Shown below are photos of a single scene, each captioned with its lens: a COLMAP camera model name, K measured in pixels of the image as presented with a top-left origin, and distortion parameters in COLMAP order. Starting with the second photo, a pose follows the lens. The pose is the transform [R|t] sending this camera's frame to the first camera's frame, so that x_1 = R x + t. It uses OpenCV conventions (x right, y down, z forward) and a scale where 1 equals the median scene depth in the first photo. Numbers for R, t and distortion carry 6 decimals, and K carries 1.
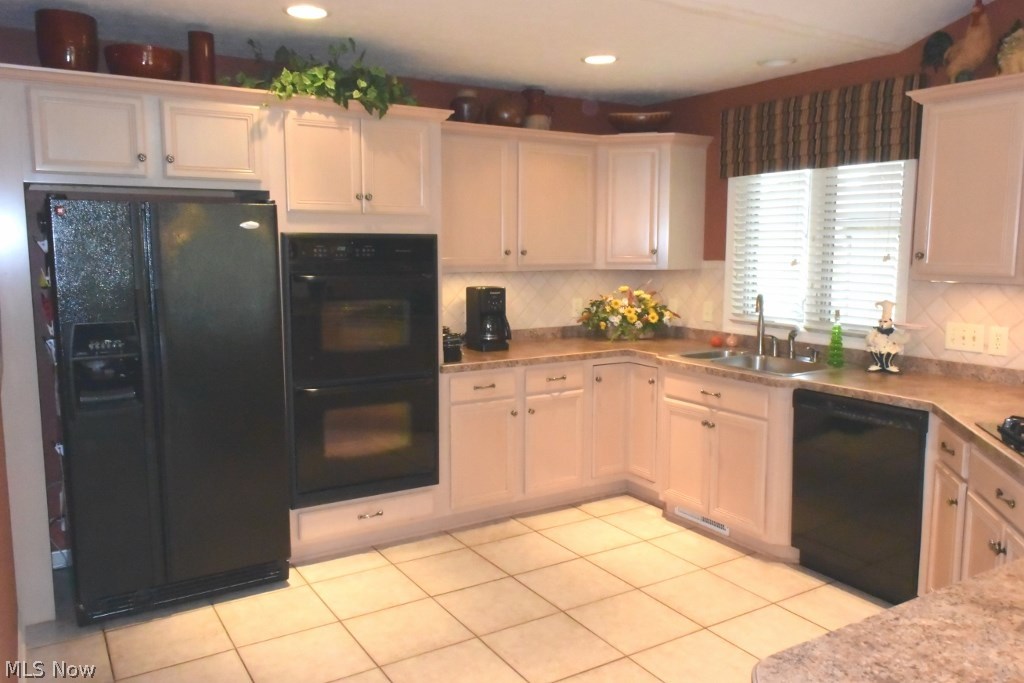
lens RADIAL K [[776.1, 0, 511.2], [0, 776.1, 341.1], [0, 0, 1]] dist [0.002138, 0.006503]
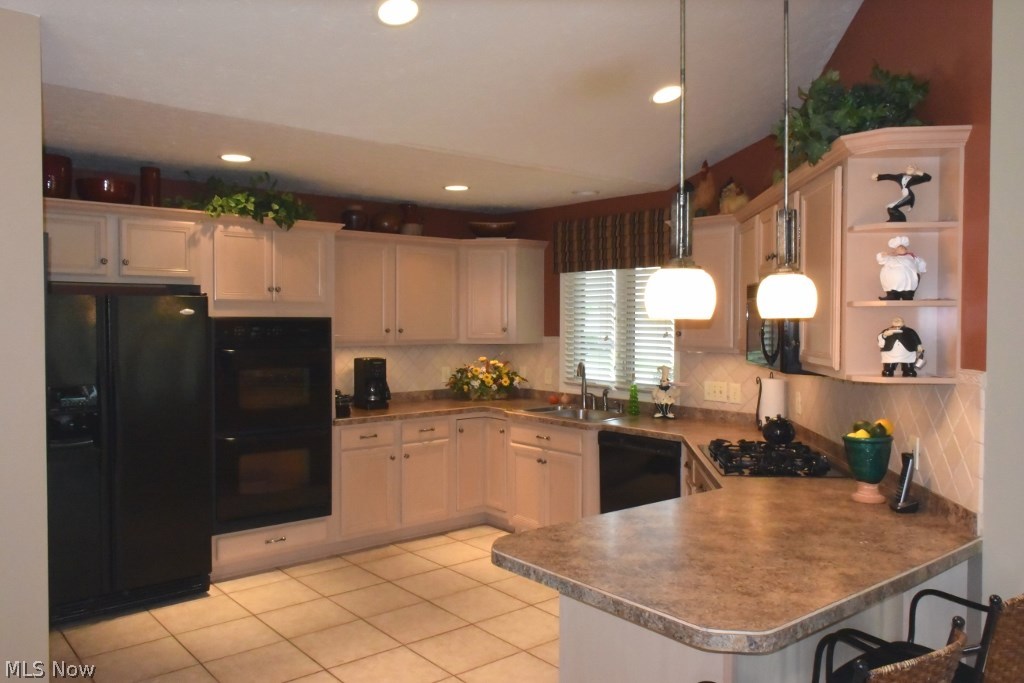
lens RADIAL K [[776.1, 0, 512.3], [0, 776.1, 342.9], [0, 0, 1]] dist [0.002138, 0.006503]
pose [[0.989958, -0.003187, 0.141326, 0.019998], [0.016061, 0.995808, -0.090049, 0.025877], [-0.140447, 0.091415, 0.985859, -0.310890]]
